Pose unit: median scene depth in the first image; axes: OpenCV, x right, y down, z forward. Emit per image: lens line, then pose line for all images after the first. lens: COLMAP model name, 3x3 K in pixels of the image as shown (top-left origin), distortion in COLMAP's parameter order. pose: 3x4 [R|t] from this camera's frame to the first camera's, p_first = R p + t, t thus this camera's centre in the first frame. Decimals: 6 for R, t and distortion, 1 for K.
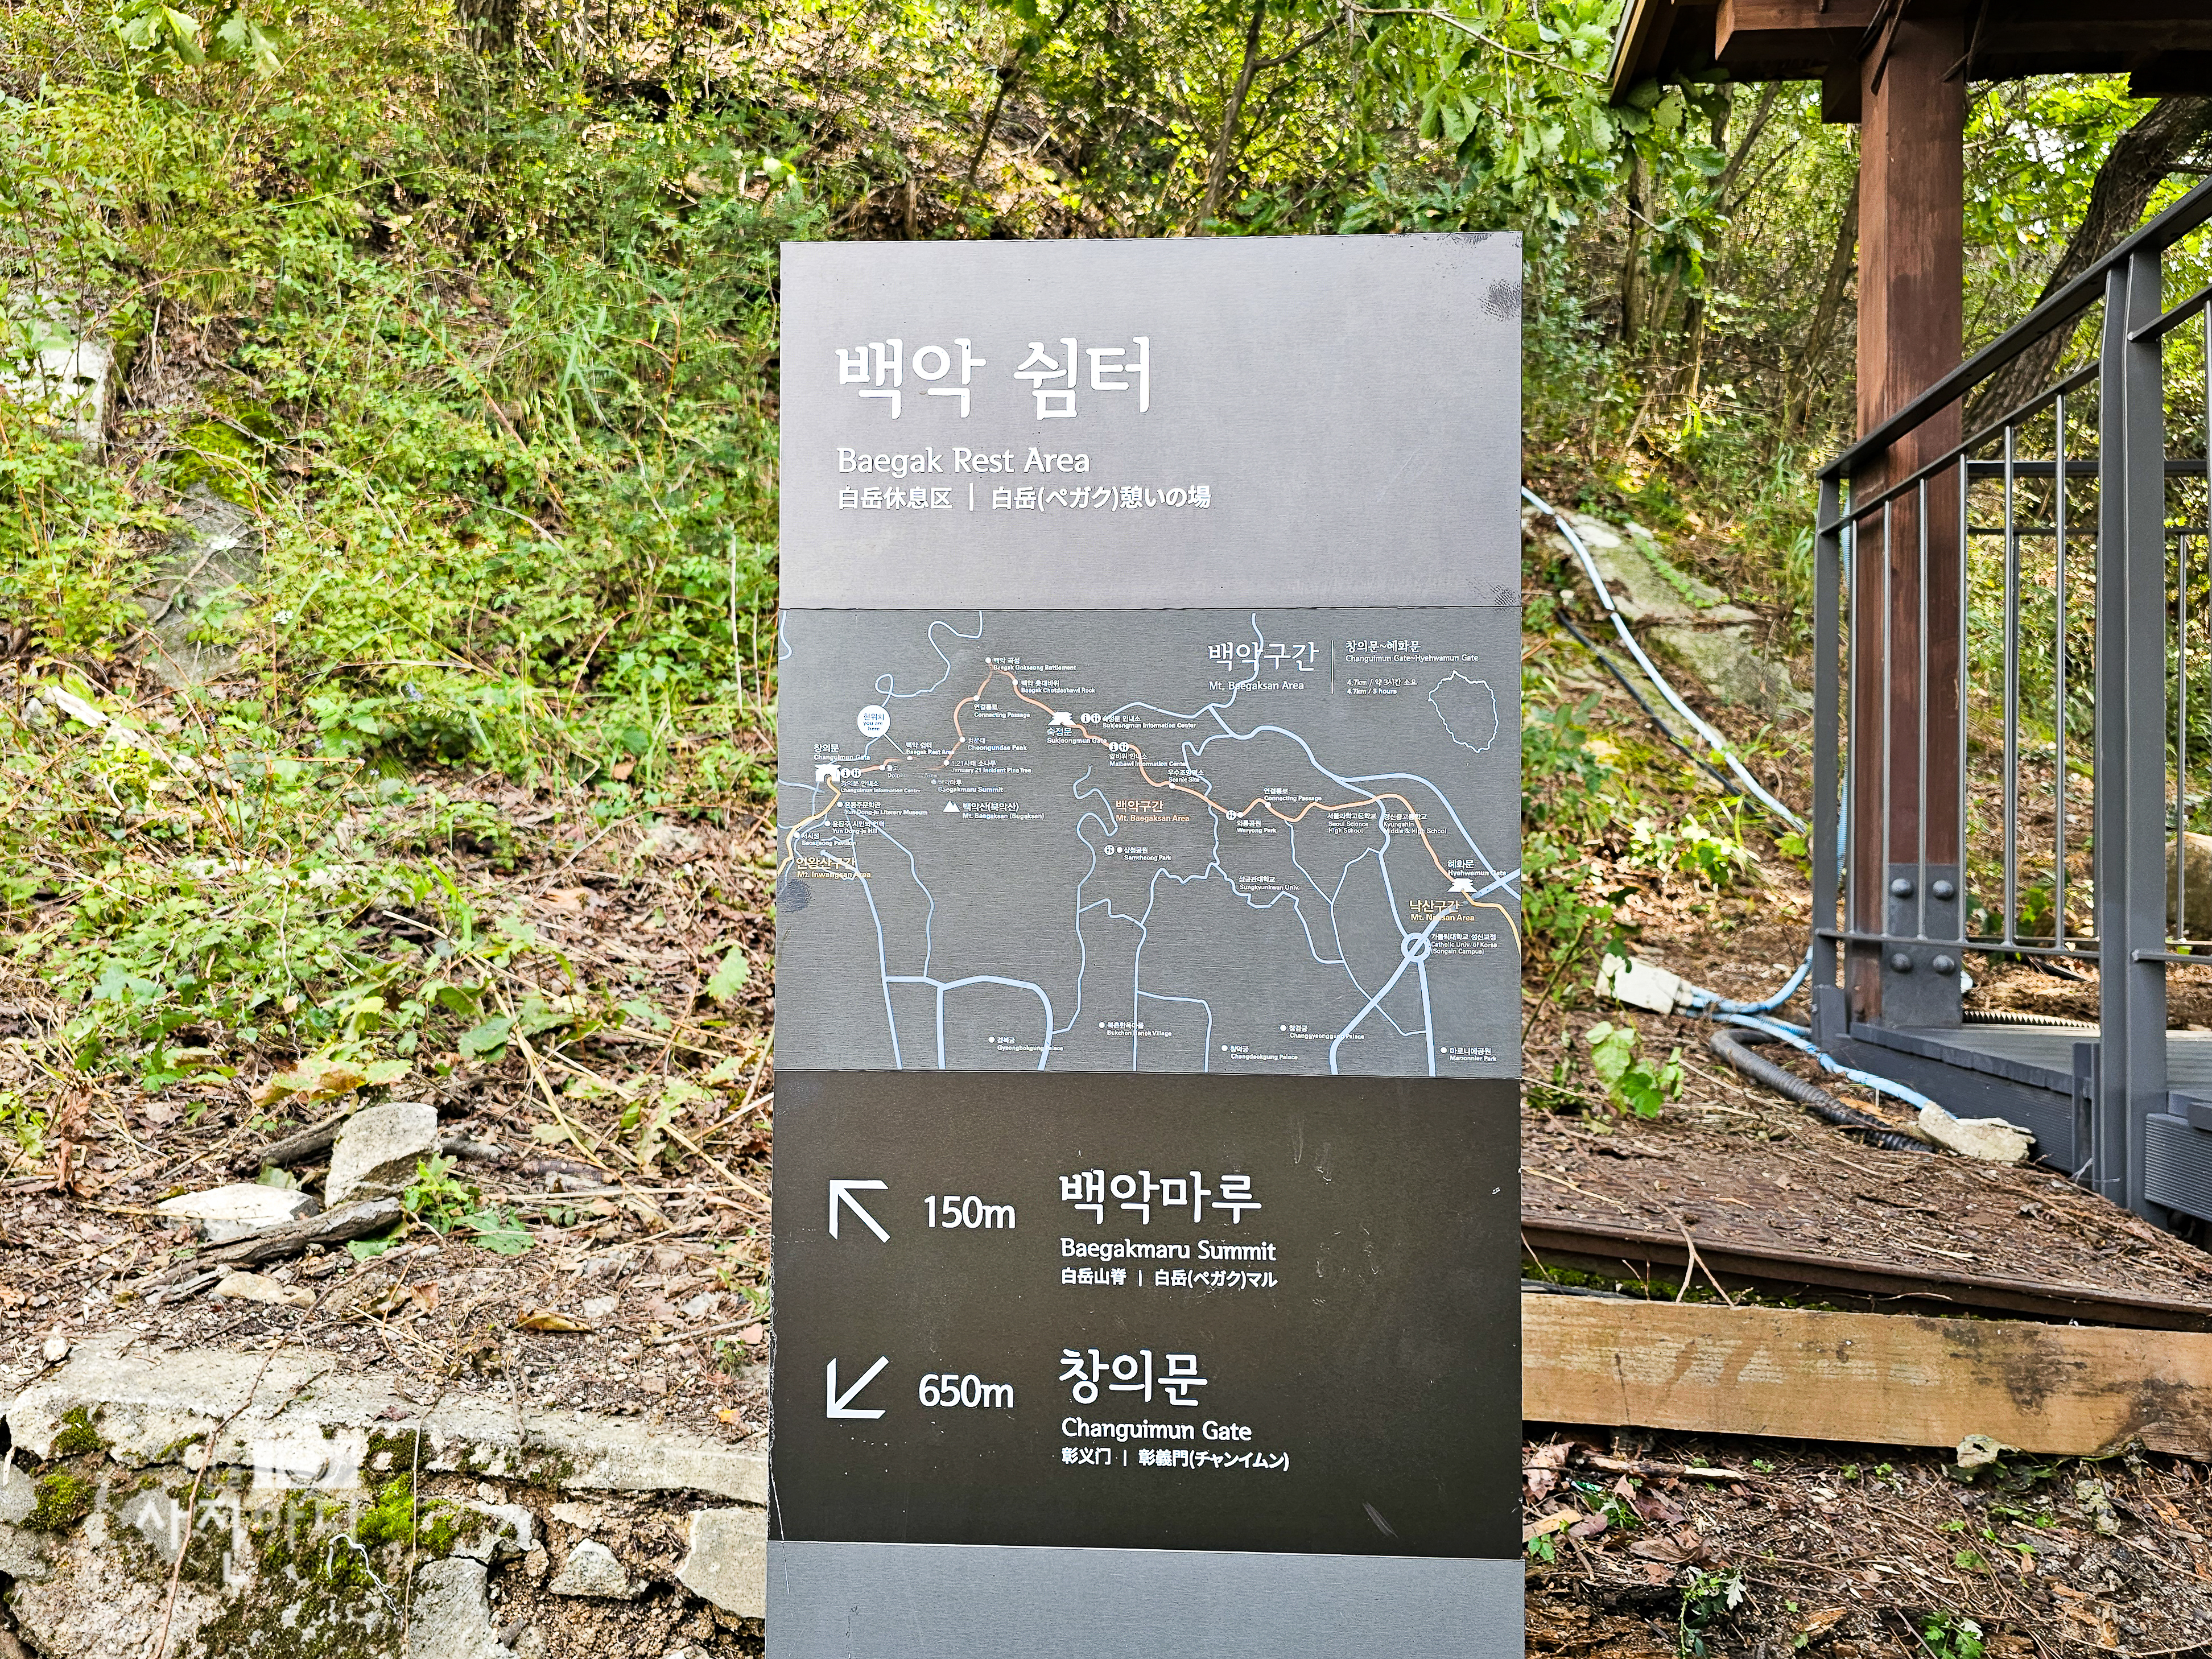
lens RADIAL K [[1505.8, 0, 1106.0], [0, 1505.8, 829.5], [0, 0, 1]] dist [0.021412, -0.002969]
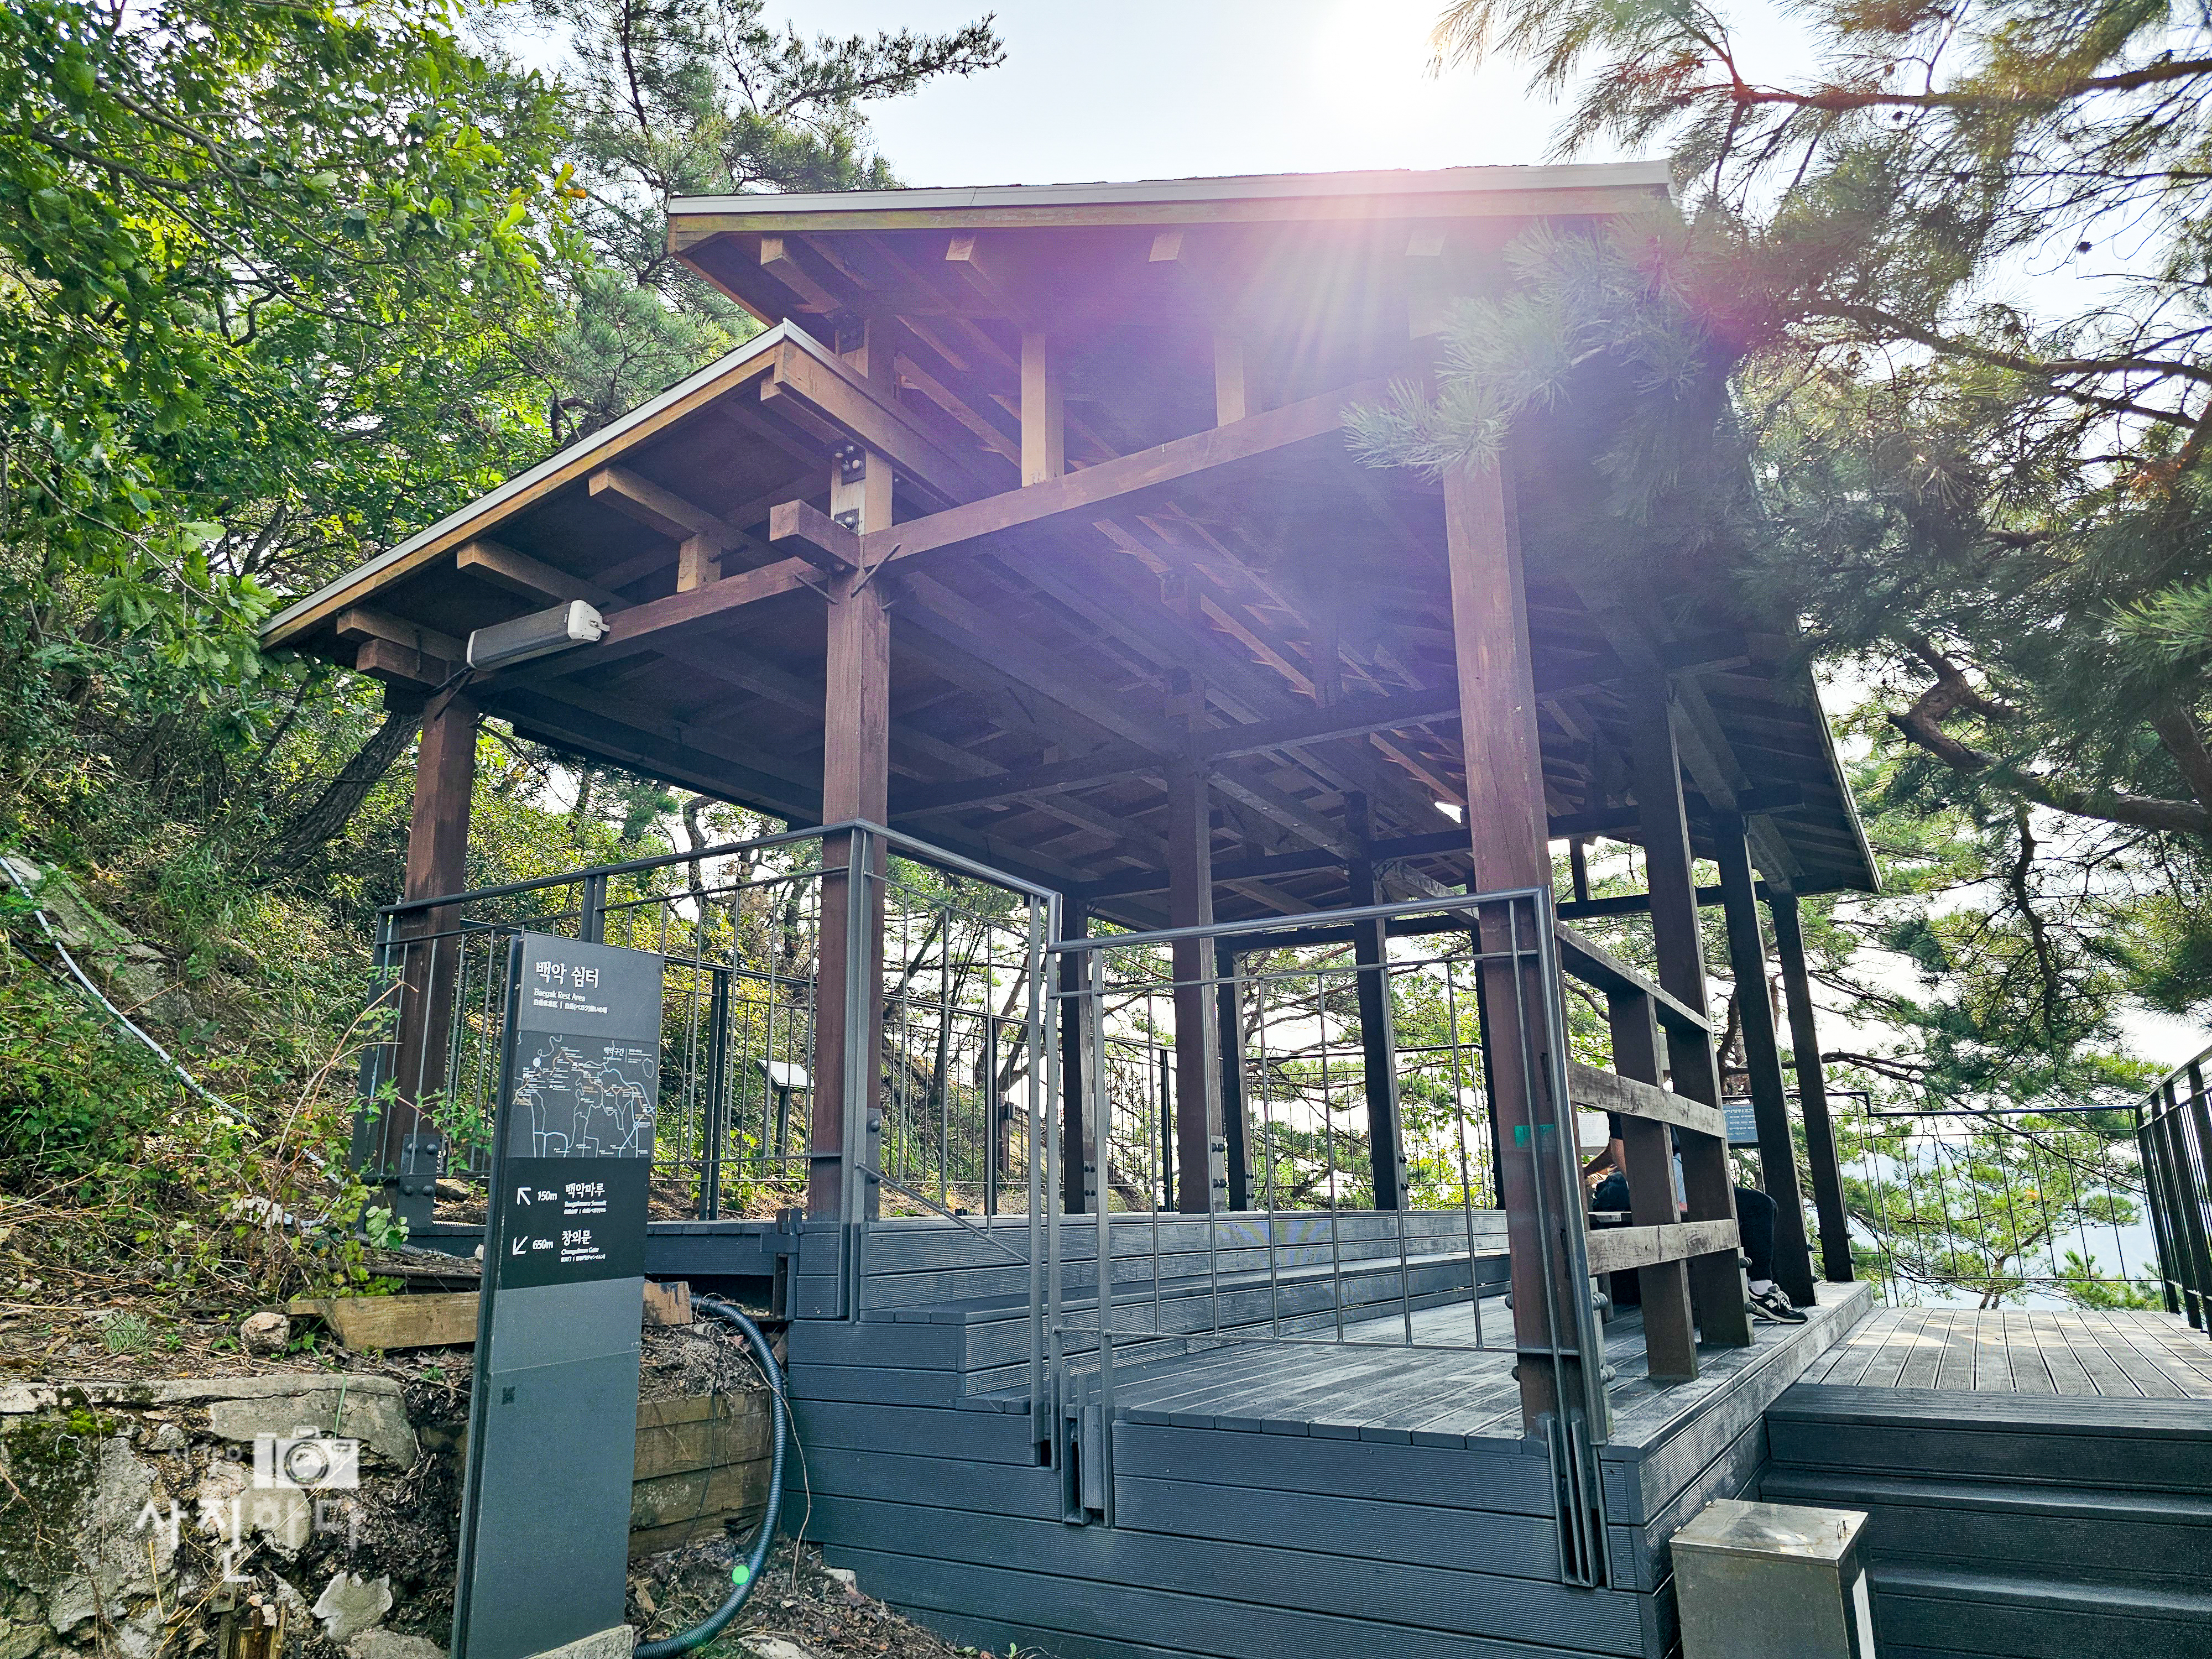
lens RADIAL K [[1505.8, 0, 1106.0], [0, 1505.8, 829.5], [0, 0, 1]] dist [0.021412, -0.002969]
pose [[0.388885, 0.197660, 0.899833, -1.940135], [-0.009881, 0.977552, -0.210461, 0.087002], [-0.921233, 0.072954, 0.382108, -1.115516]]
